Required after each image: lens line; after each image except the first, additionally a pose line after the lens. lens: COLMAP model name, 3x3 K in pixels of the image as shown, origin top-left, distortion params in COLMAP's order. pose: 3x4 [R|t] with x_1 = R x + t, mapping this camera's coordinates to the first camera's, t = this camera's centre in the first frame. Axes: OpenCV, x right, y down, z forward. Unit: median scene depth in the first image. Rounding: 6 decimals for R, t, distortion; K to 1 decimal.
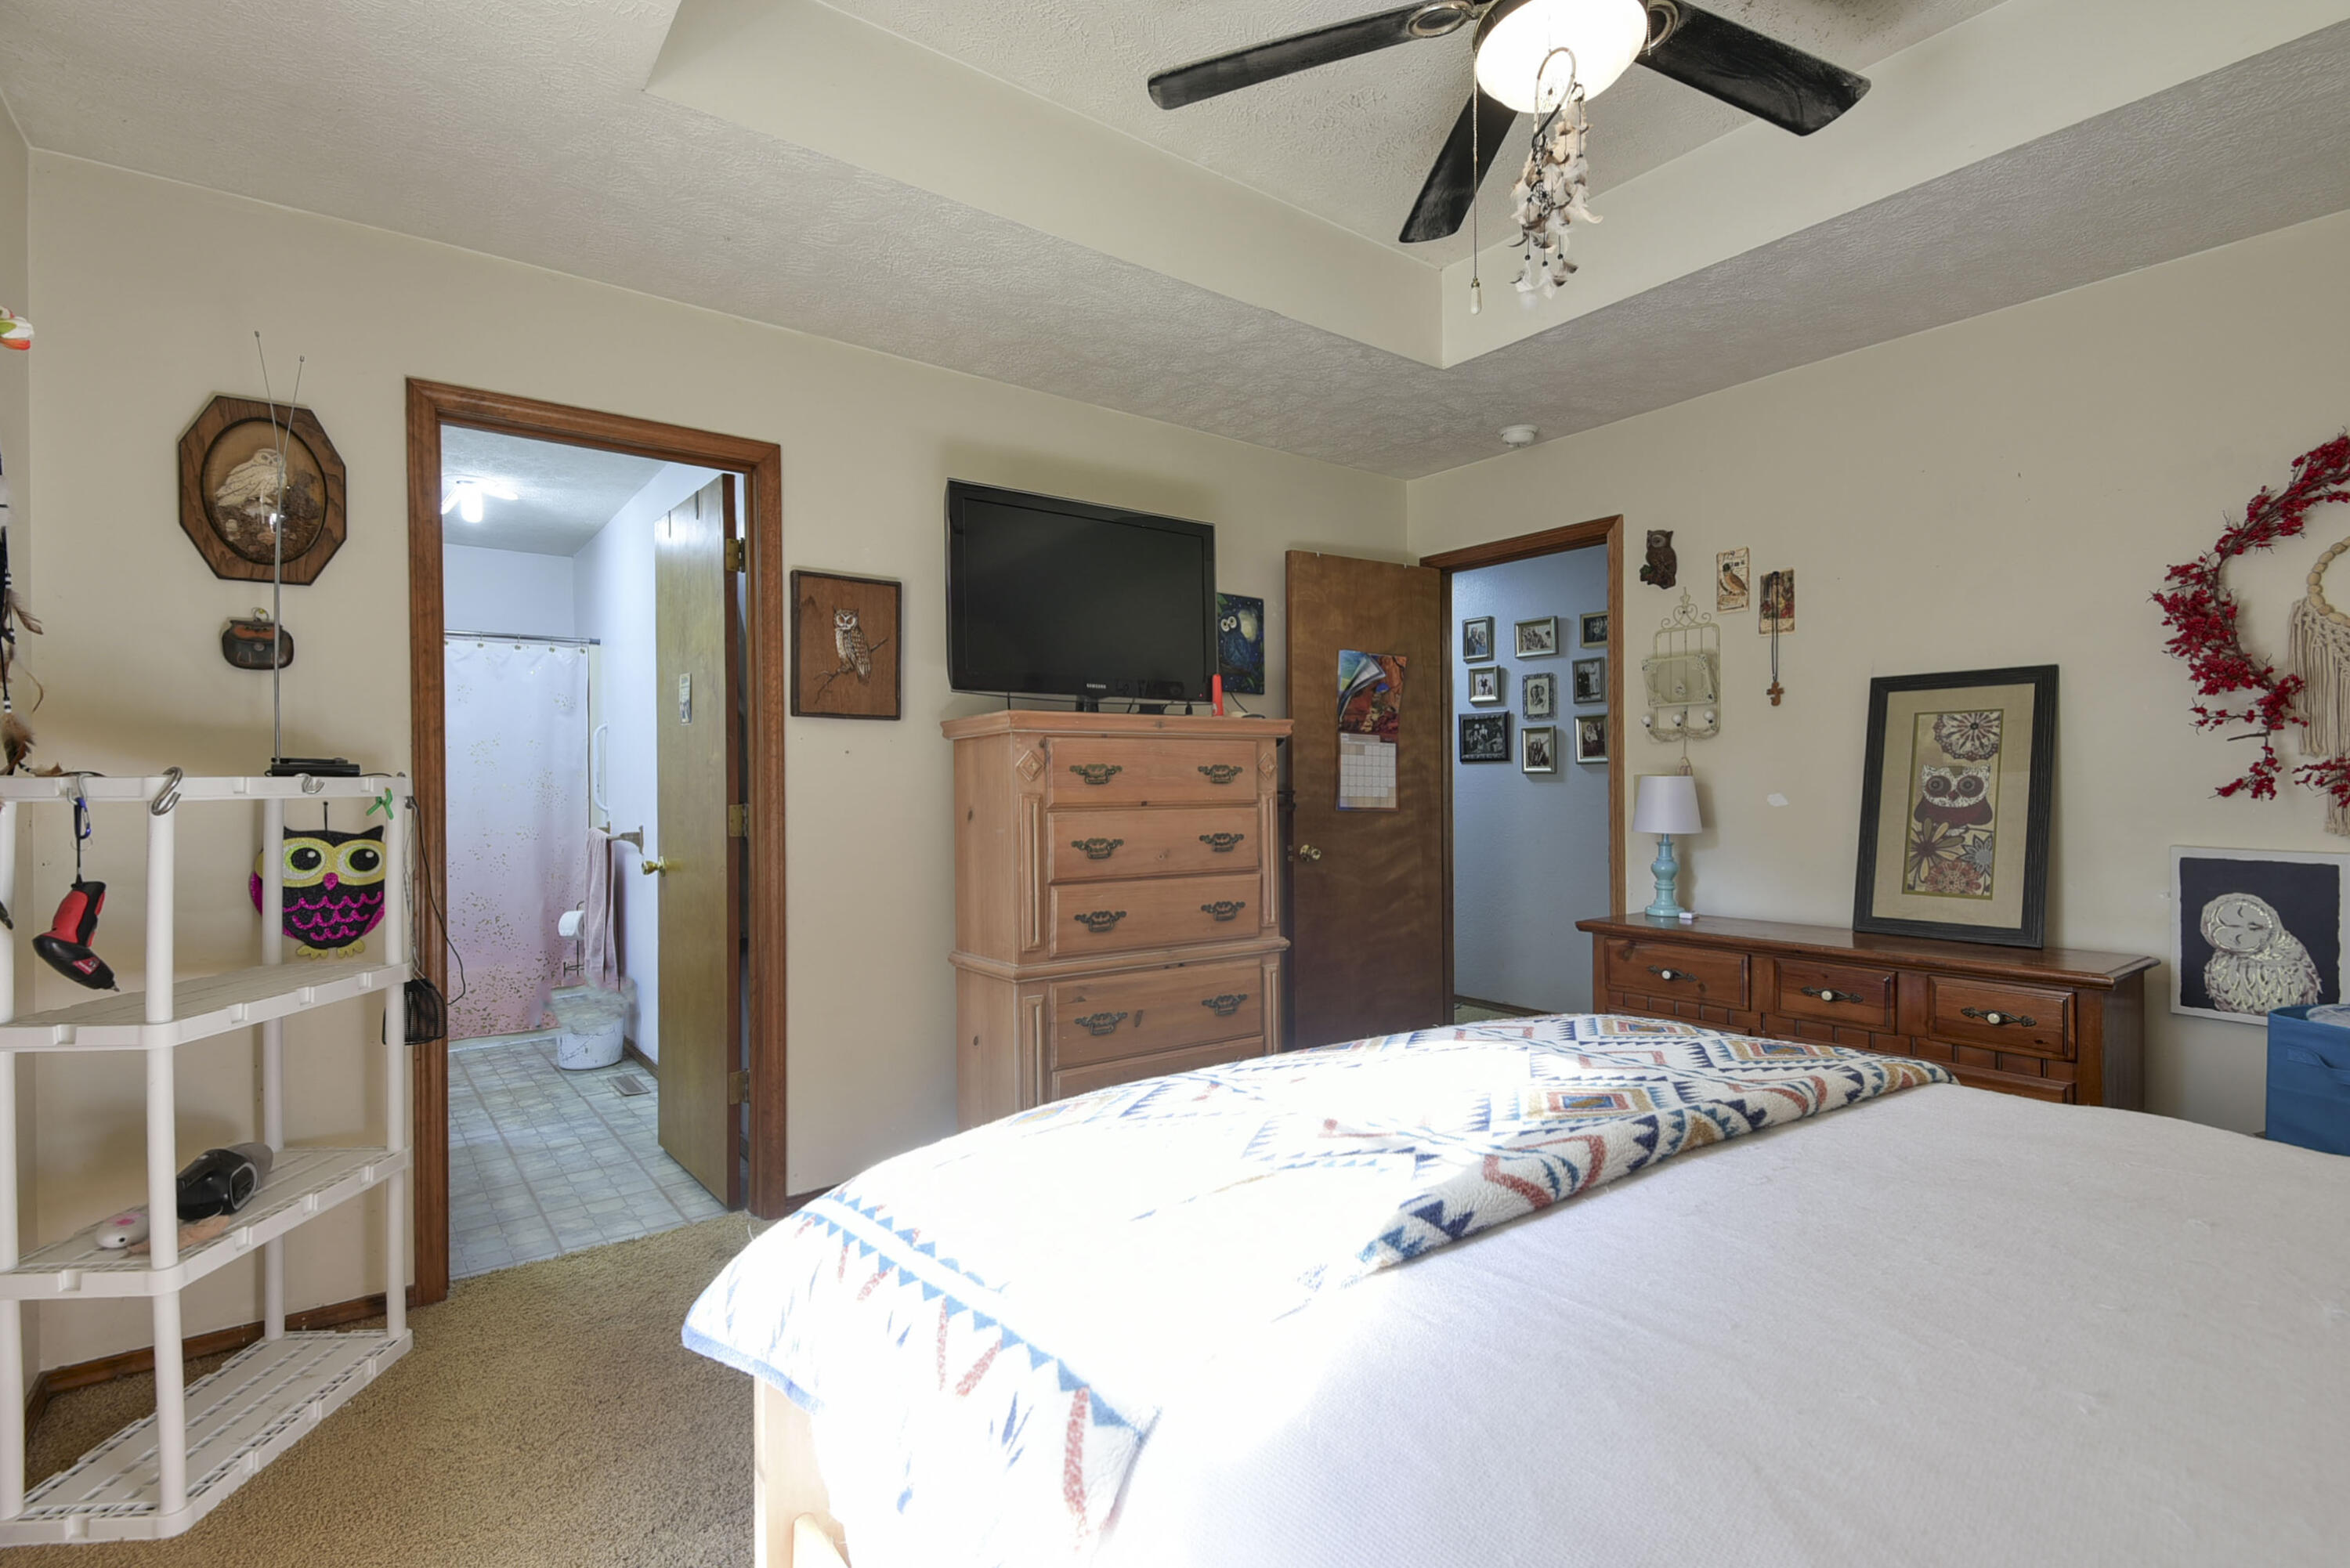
lens RADIAL K [[1086.1, 0, 1174.7], [0, 1086.1, 783.4], [0, 0, 1]] dist [0.017882, -0.003706]
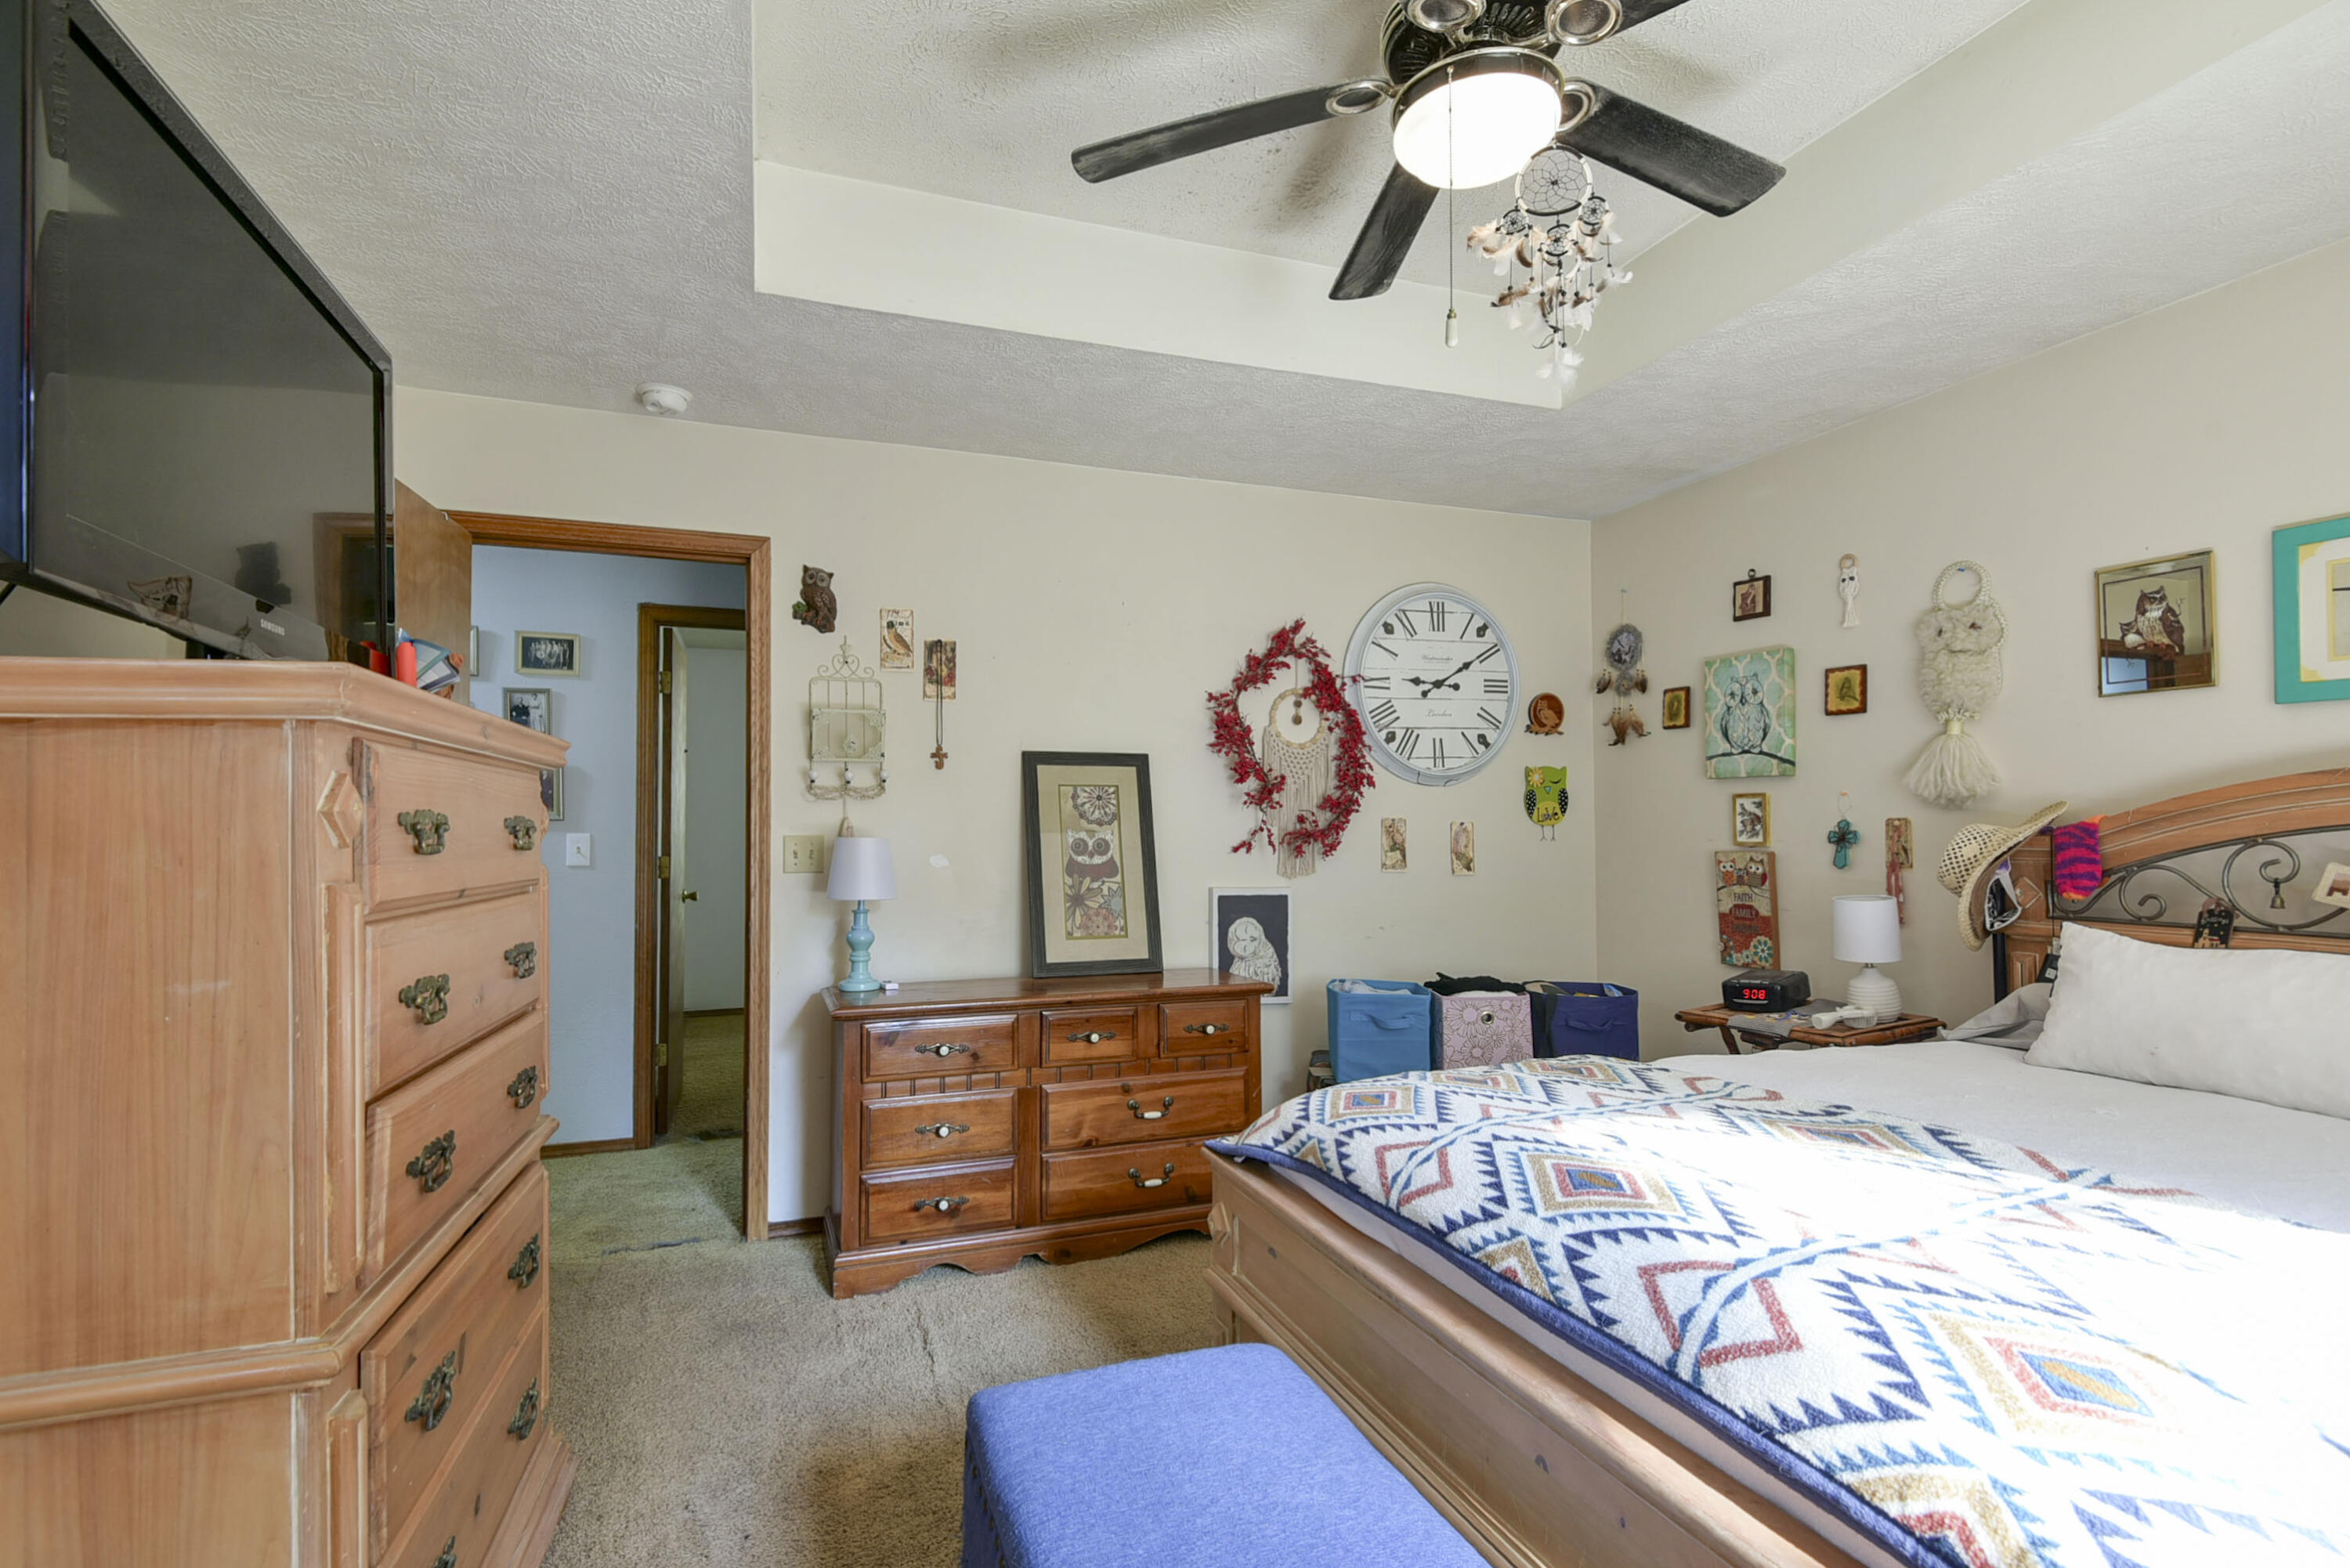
lens RADIAL K [[1086.1, 0, 1122.0], [0, 1086.1, 810.8], [0, 0, 1]] dist [0.017882, -0.003706]
pose [[0.318937, 0.021476, 0.947533, -0.422907], [0.001750, 0.999728, -0.023248, -0.009551], [-0.947774, 0.009073, 0.318813, 0.598291]]
